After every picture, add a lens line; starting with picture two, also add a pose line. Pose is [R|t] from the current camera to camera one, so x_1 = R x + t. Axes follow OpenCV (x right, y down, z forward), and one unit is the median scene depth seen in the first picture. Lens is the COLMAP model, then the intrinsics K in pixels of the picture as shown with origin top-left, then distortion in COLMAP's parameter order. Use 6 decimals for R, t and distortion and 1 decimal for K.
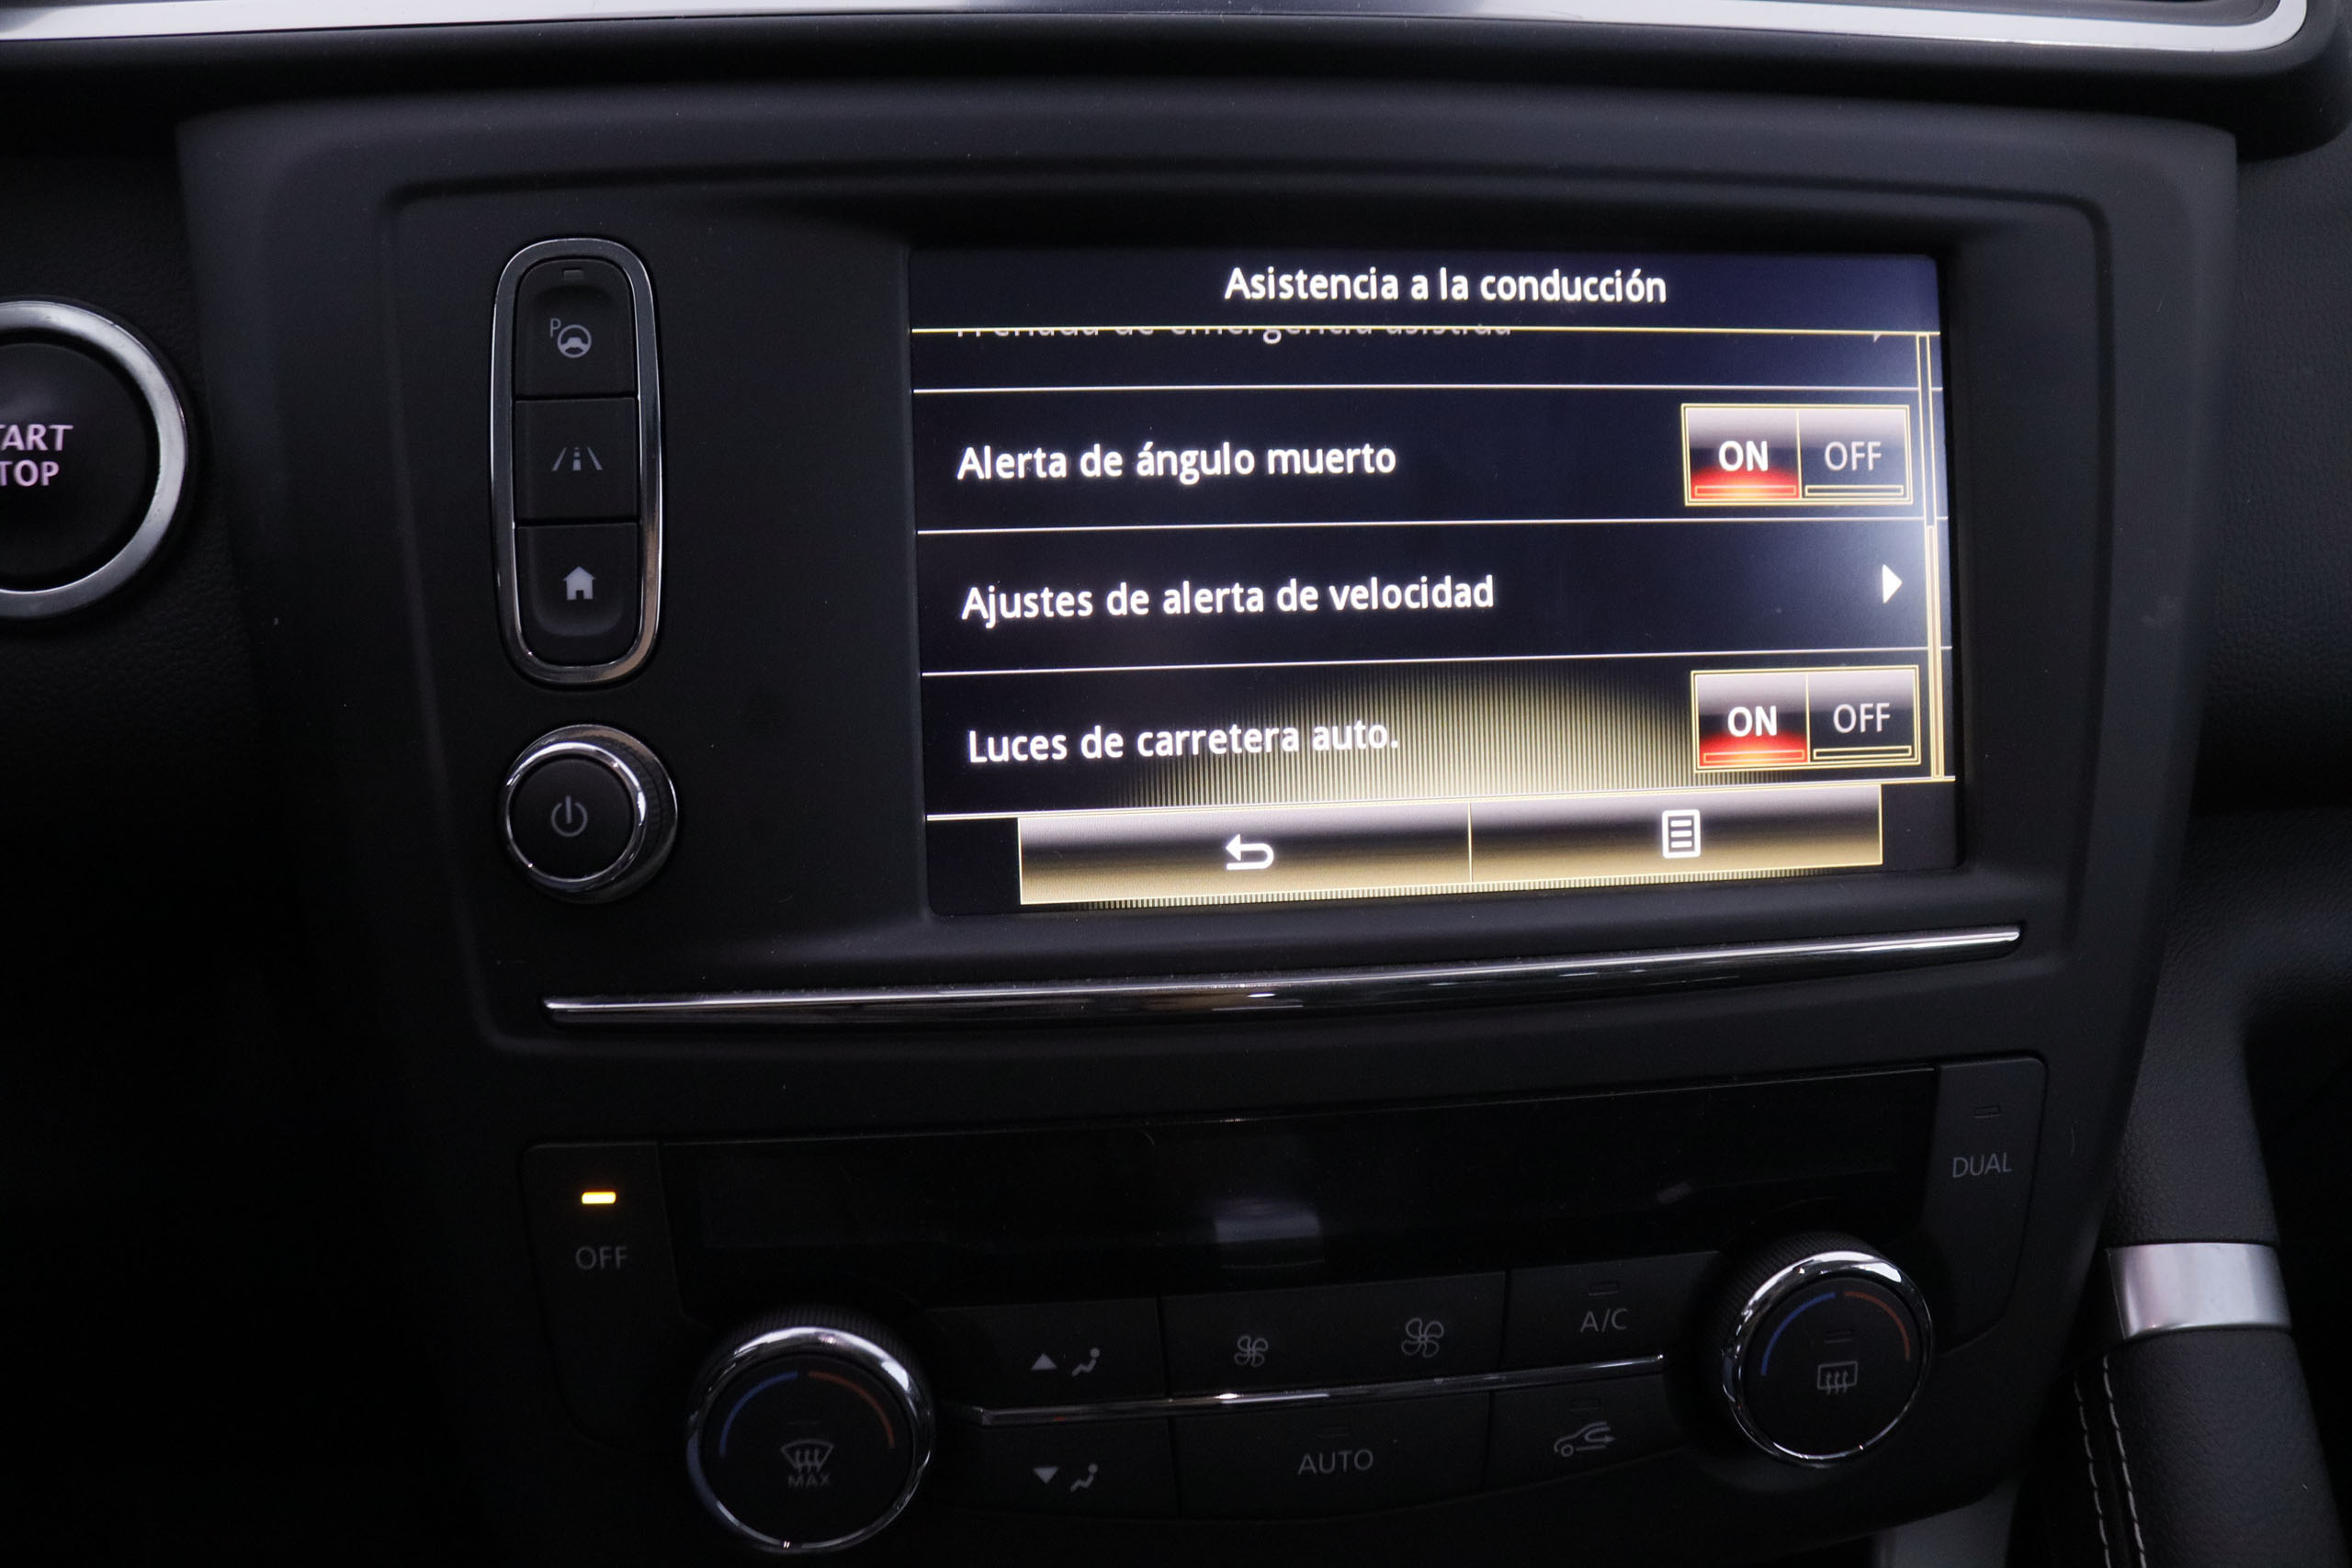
lens RADIAL K [[1881.8, 0, 1180.7], [0, 1881.8, 755.8], [0, 0, 1]] dist [-0.183792, 0.137338]
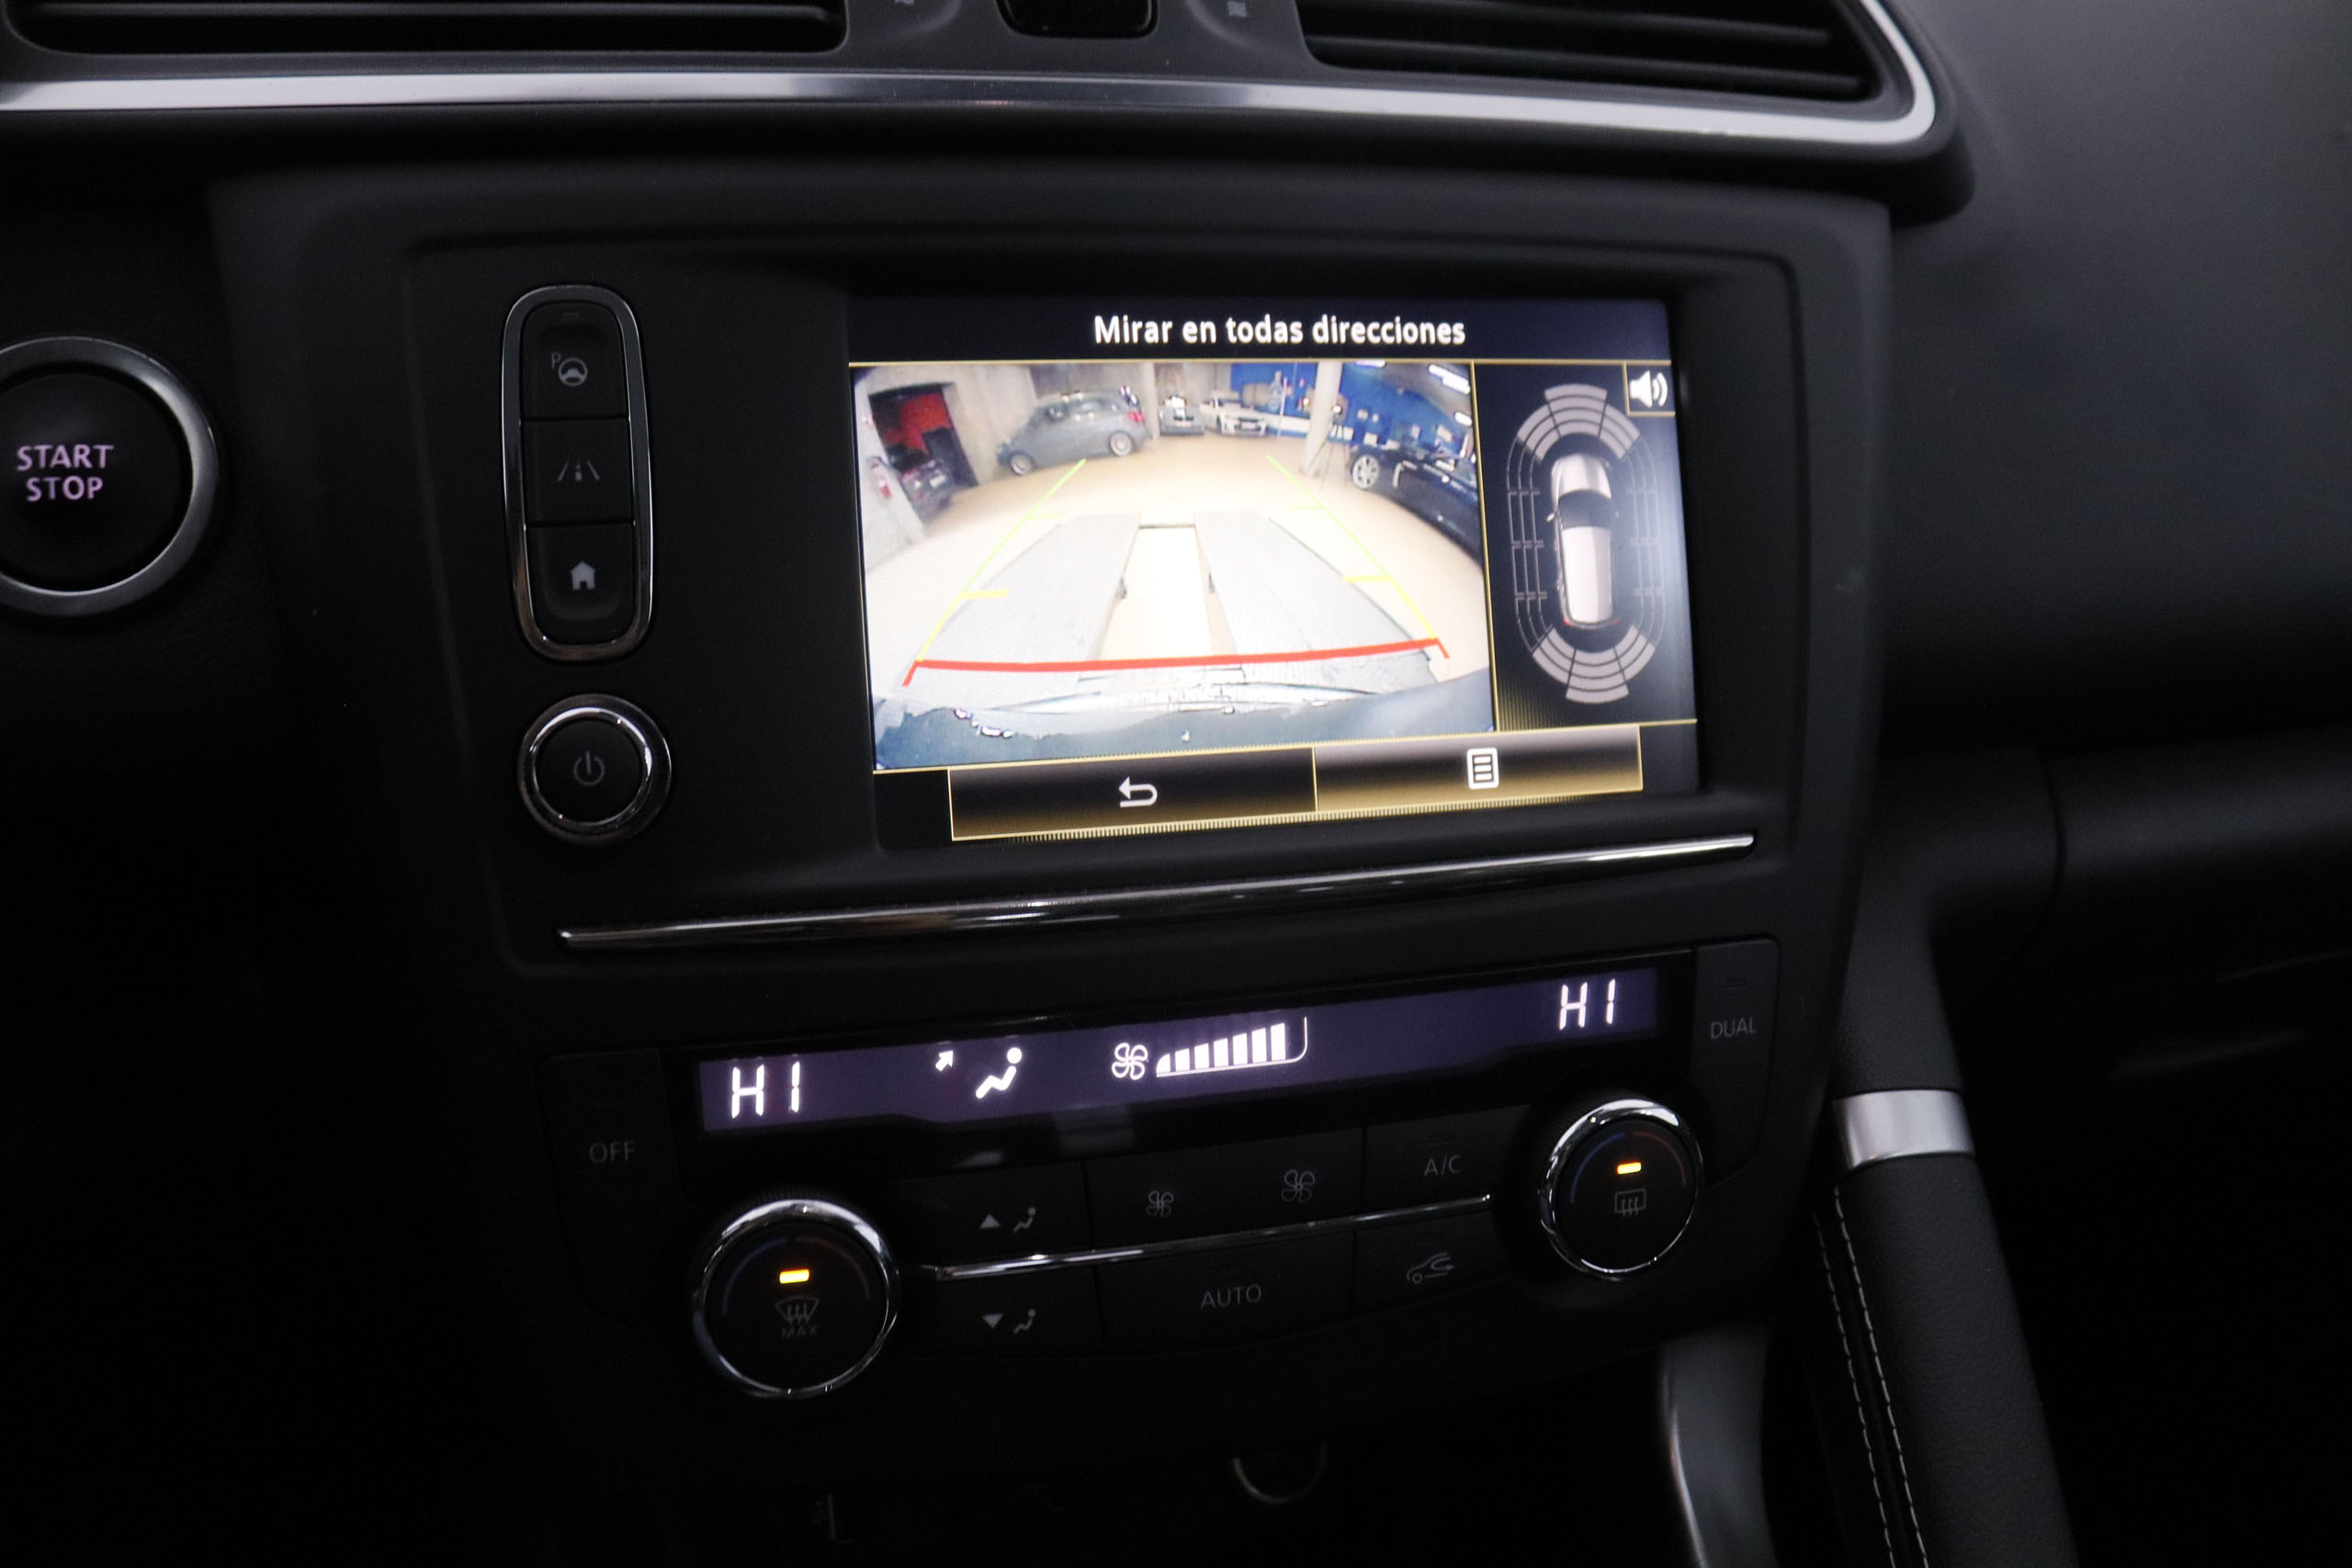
lens RADIAL K [[1881.8, 0, 1180.7], [0, 1881.8, 755.8], [0, 0, 1]] dist [-0.183792, 0.137338]
pose [[0.988550, -0.030938, 0.147688, -0.116021], [0.035260, 0.999020, -0.026737, 0.062239], [-0.146716, 0.031638, 0.988673, -0.205882]]
